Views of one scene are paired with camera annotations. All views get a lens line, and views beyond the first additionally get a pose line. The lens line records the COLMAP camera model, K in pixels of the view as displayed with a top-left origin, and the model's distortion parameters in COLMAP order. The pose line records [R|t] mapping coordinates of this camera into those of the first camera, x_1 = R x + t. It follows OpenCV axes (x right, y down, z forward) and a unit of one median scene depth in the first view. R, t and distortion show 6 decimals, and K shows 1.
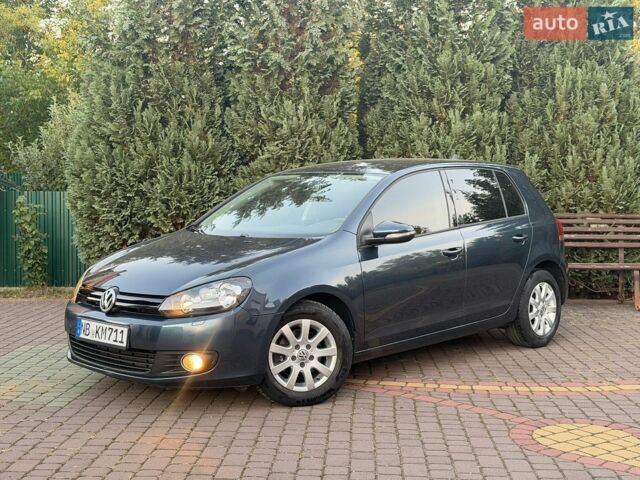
lens RADIAL K [[881.9, 0, 319.2], [0, 881.9, 237.9], [0, 0, 1]] dist [0.095635, 0.000000]
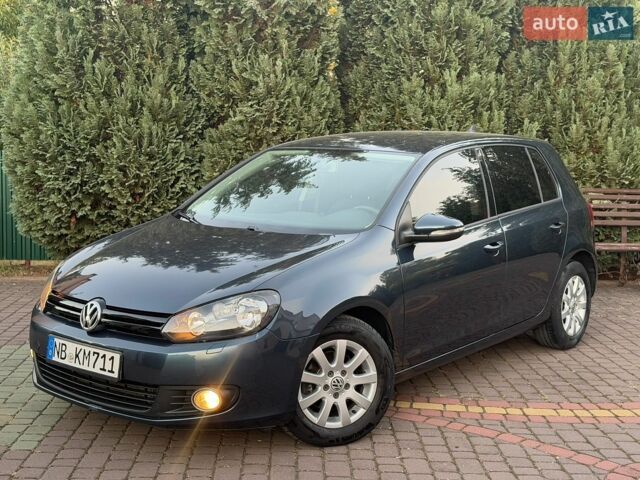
lens RADIAL K [[881.9, 0, 319.1], [0, 881.9, 242.3], [0, 0, 1]] dist [0.095635, 0.000000]
pose [[0.995877, 0.007687, 0.090386, -0.059112], [-0.013329, 0.997988, 0.061979, -0.025025], [-0.089727, -0.062928, 0.993976, 0.111535]]
